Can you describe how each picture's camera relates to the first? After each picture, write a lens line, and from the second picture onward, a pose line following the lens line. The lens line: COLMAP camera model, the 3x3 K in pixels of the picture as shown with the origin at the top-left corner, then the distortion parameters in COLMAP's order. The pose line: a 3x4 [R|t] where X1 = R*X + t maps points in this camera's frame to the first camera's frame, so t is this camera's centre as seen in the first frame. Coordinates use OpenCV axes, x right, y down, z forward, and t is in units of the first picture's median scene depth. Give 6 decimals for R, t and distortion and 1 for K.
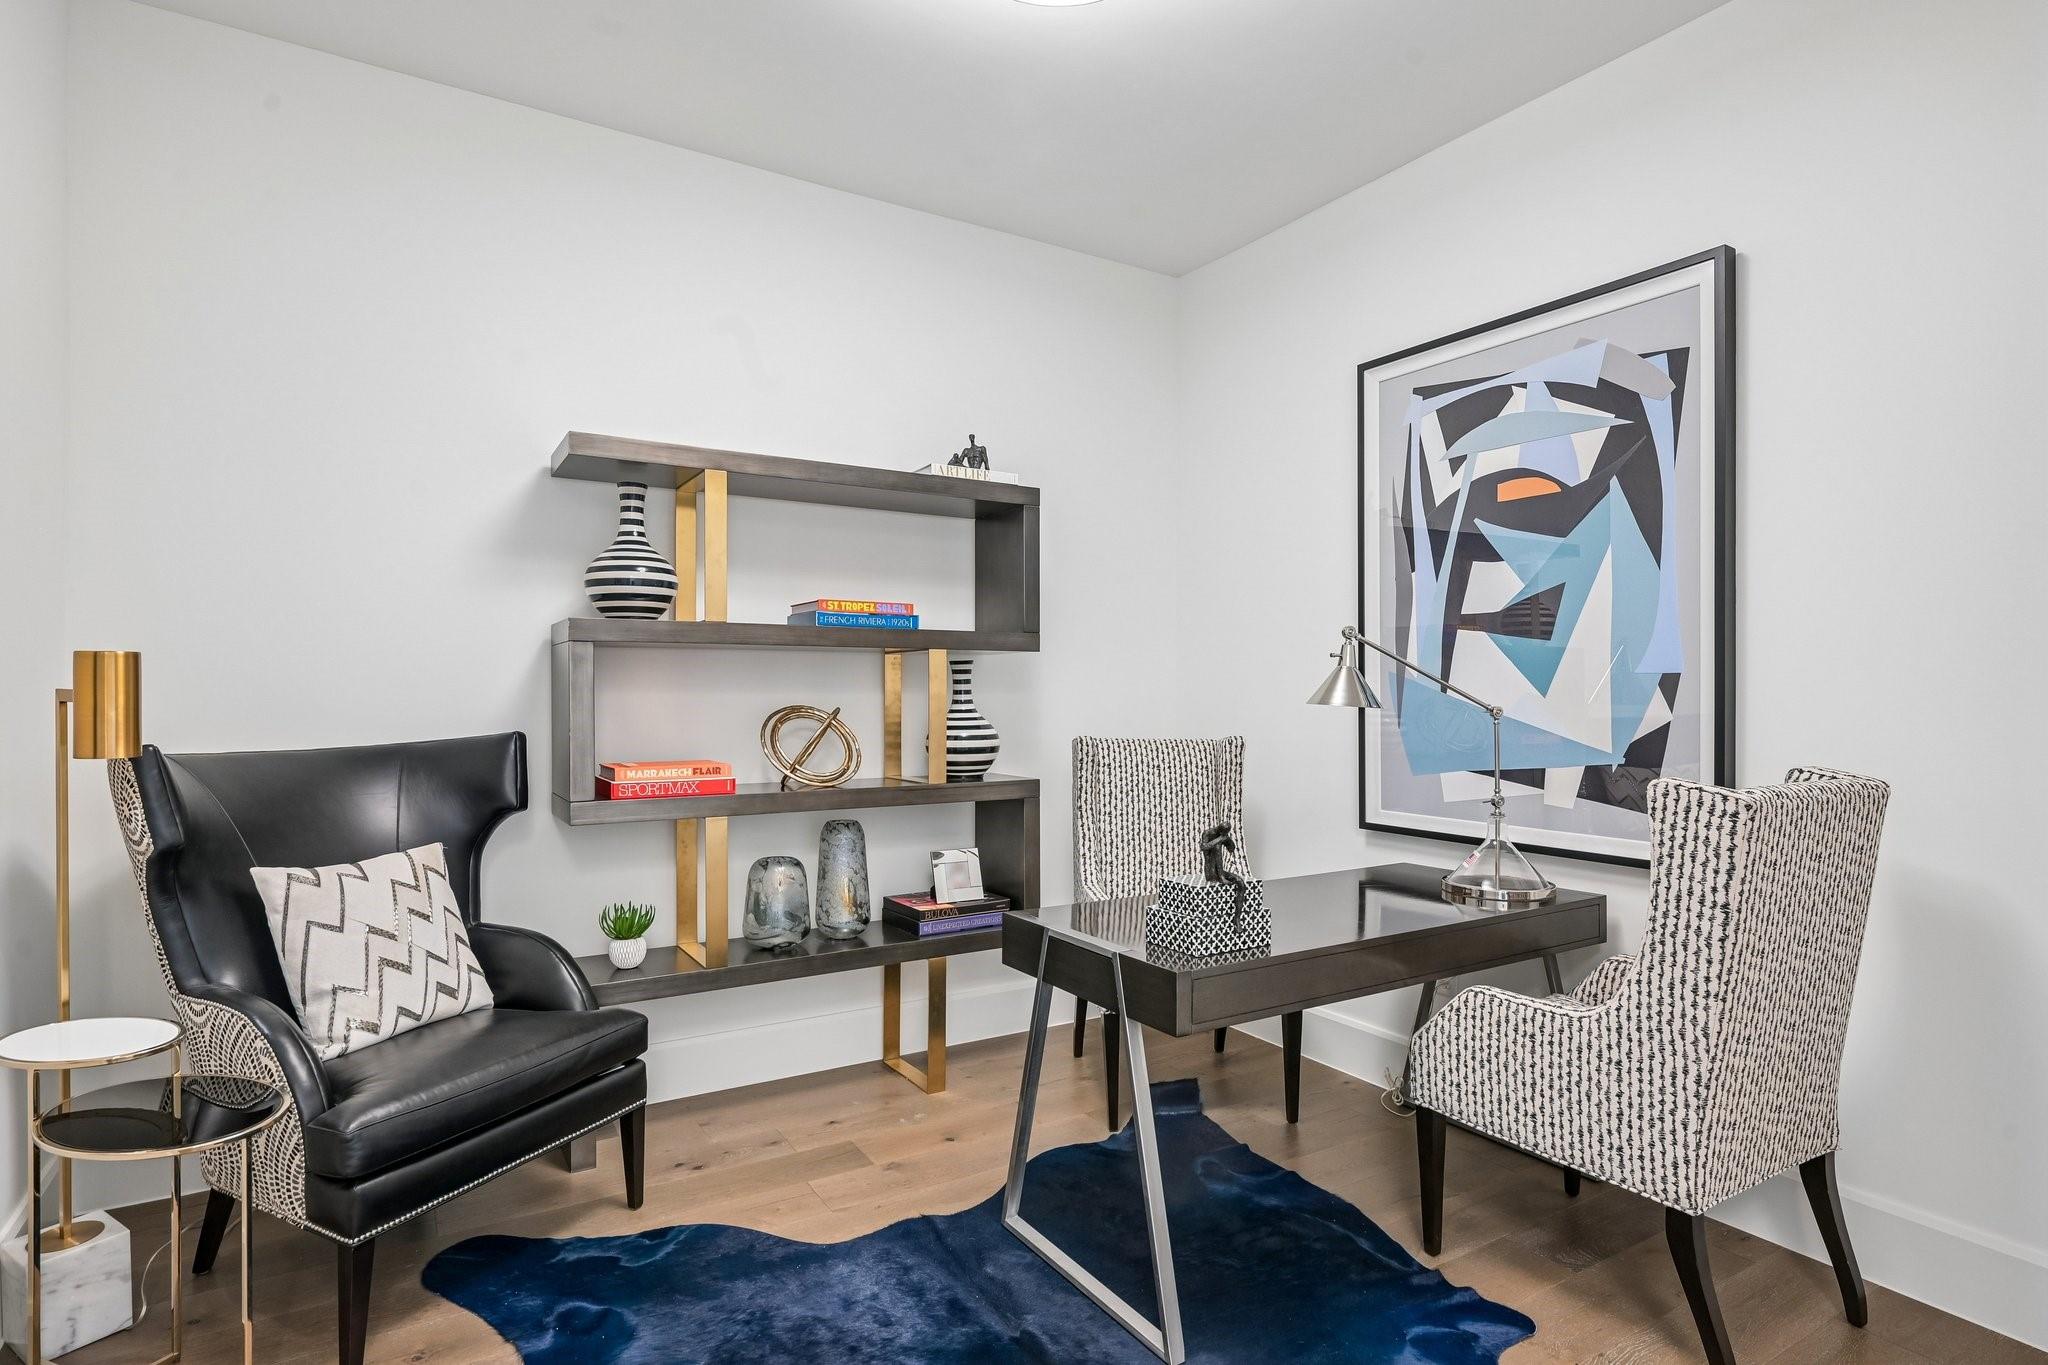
lens RADIAL K [[1077.8, 0, 1019.1], [0, 1077.8, 687.4], [0, 0, 1]] dist [0.000692, -0.000169]
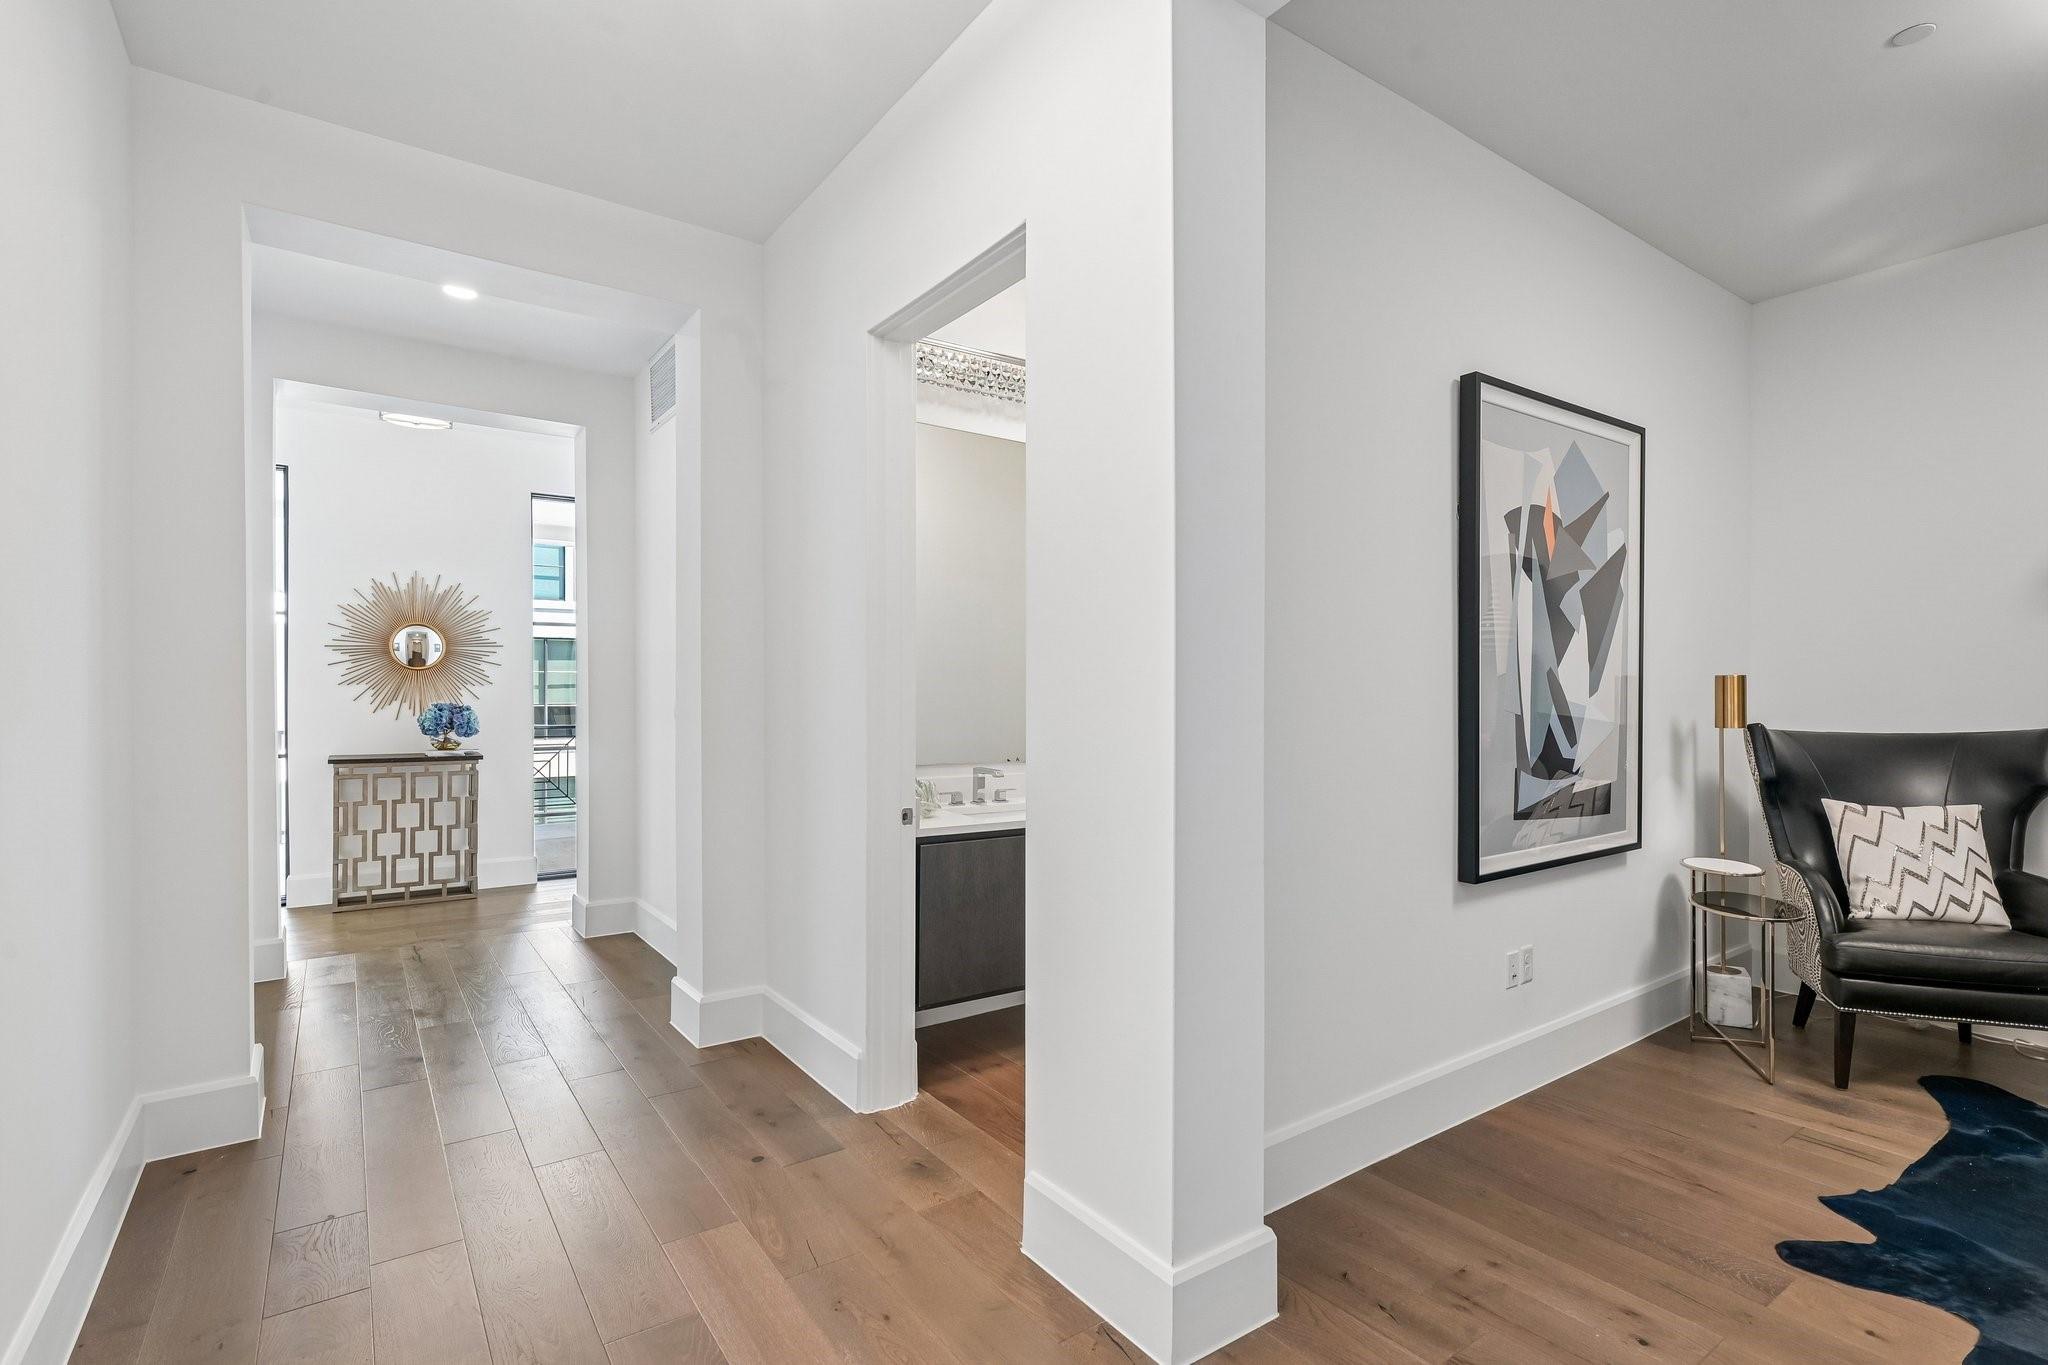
lens RADIAL K [[974.1, 0, 1020.3], [0, 974.1, 685.9], [0, 0, 1]] dist [0.003464, 0.000859]
pose [[0.084024, 0.009877, -0.996415, 0.728059], [-0.001986, 0.999951, 0.009744, -0.023856], [0.996462, 0.001160, 0.084039, -0.402450]]
